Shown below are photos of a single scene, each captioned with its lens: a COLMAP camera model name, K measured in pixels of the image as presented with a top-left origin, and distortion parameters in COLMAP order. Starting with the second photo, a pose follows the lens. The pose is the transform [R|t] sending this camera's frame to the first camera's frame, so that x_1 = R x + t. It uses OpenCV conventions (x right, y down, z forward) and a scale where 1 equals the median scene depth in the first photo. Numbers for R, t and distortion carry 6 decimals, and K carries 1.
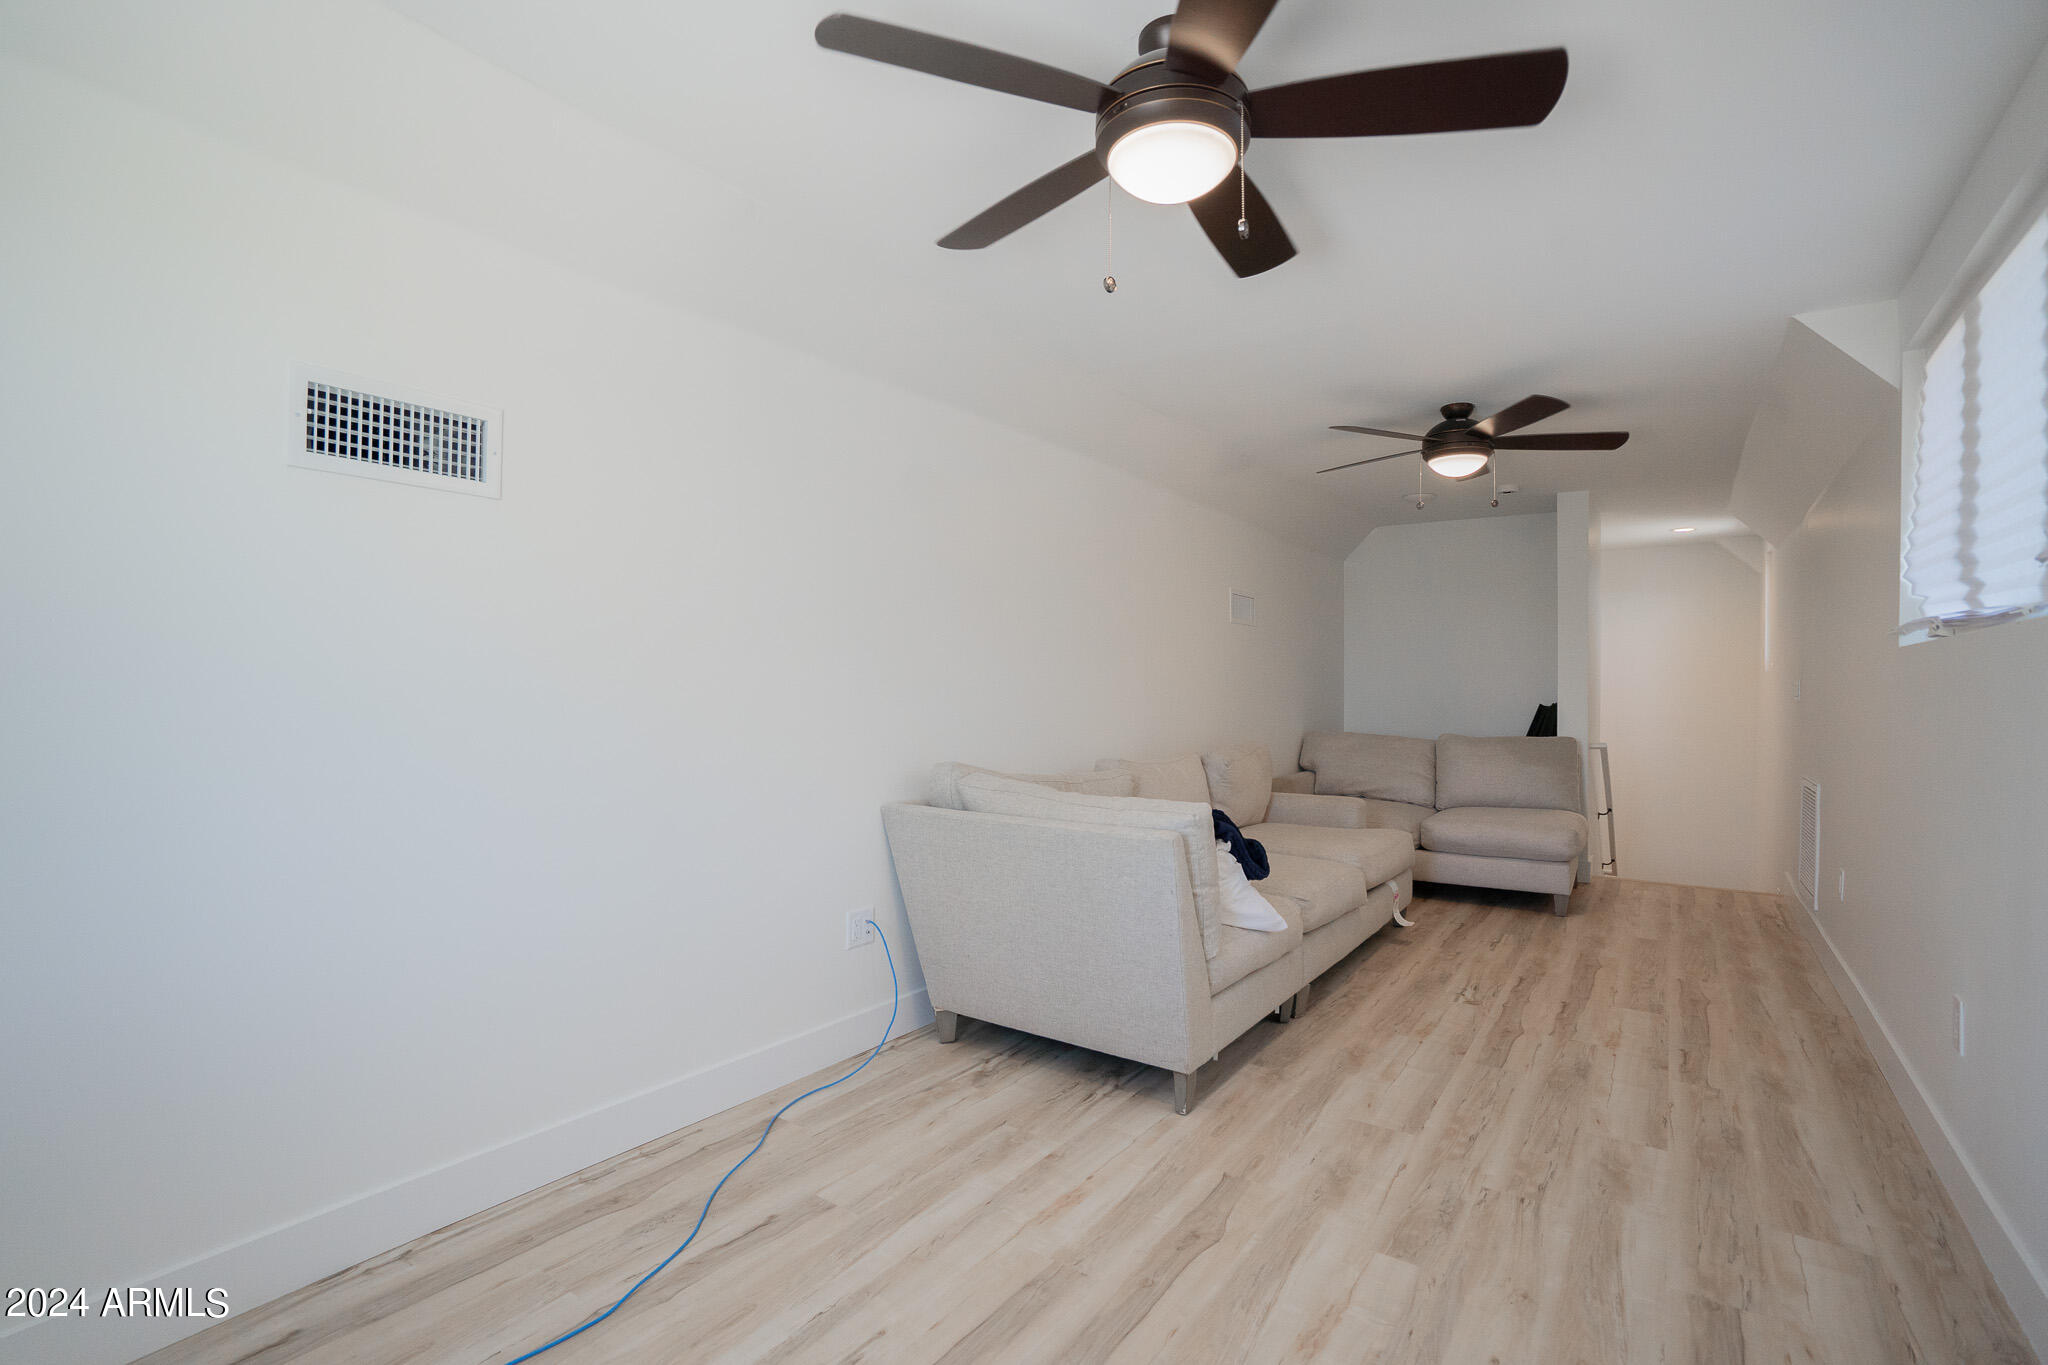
lens RADIAL K [[938.3, 0, 1023.8], [0, 938.3, 687.2], [0, 0, 1]] dist [0.000563, 0.000411]
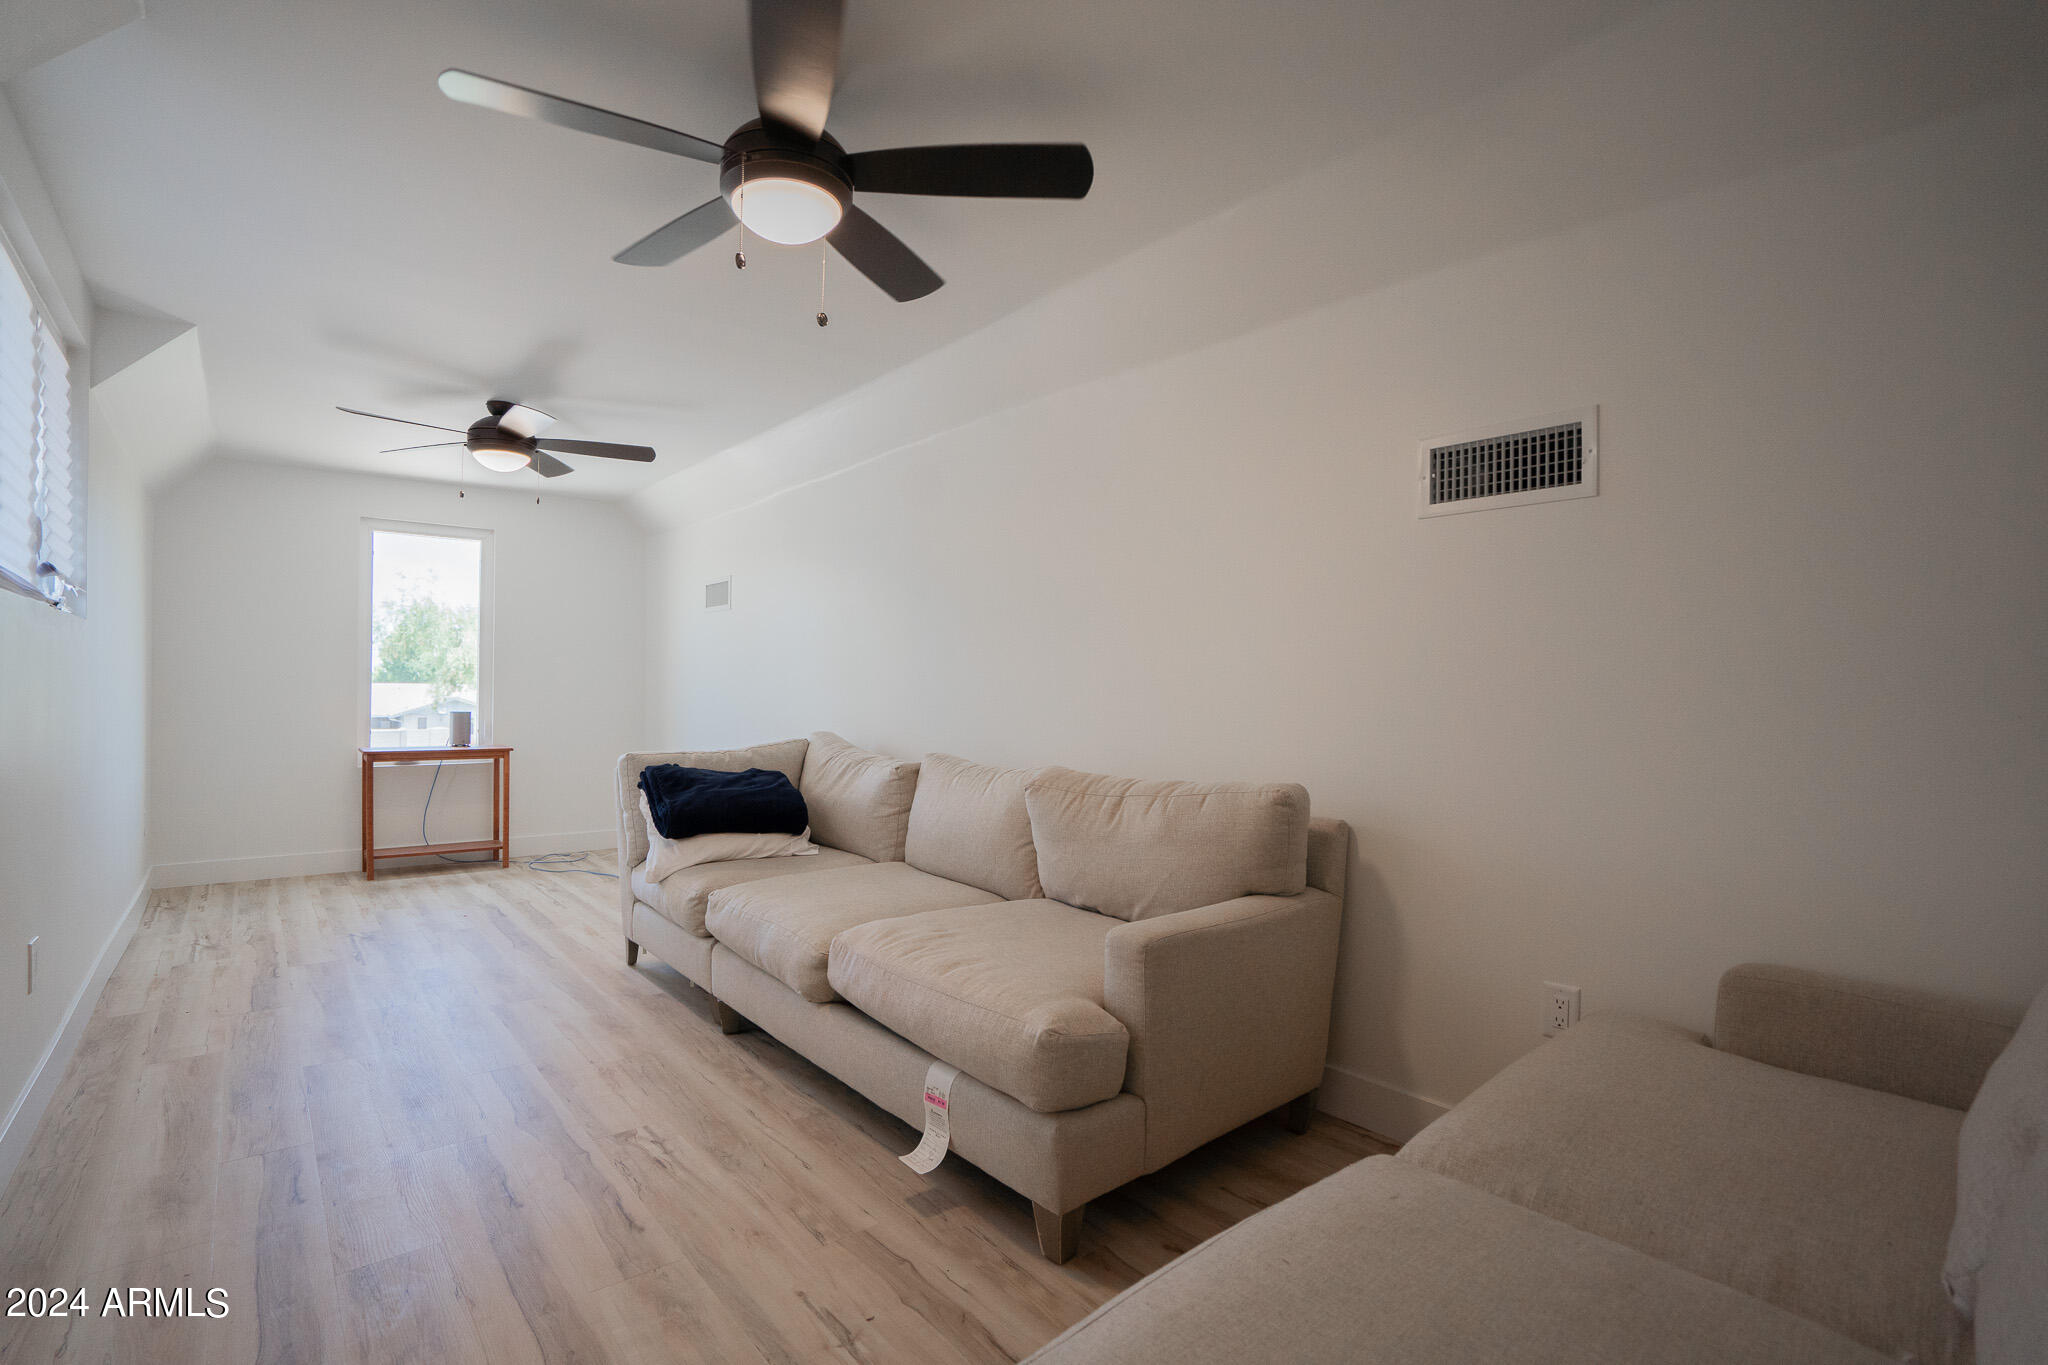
lens RADIAL K [[938.3, 0, 1023.5], [0, 938.3, 688.6], [0, 0, 1]] dist [0.000563, 0.000411]
pose [[-0.267361, -0.015055, -0.963479, 1.159890], [-0.002085, 0.999885, -0.015045, 0.027626], [0.963594, -0.002014, -0.267362, 1.600506]]
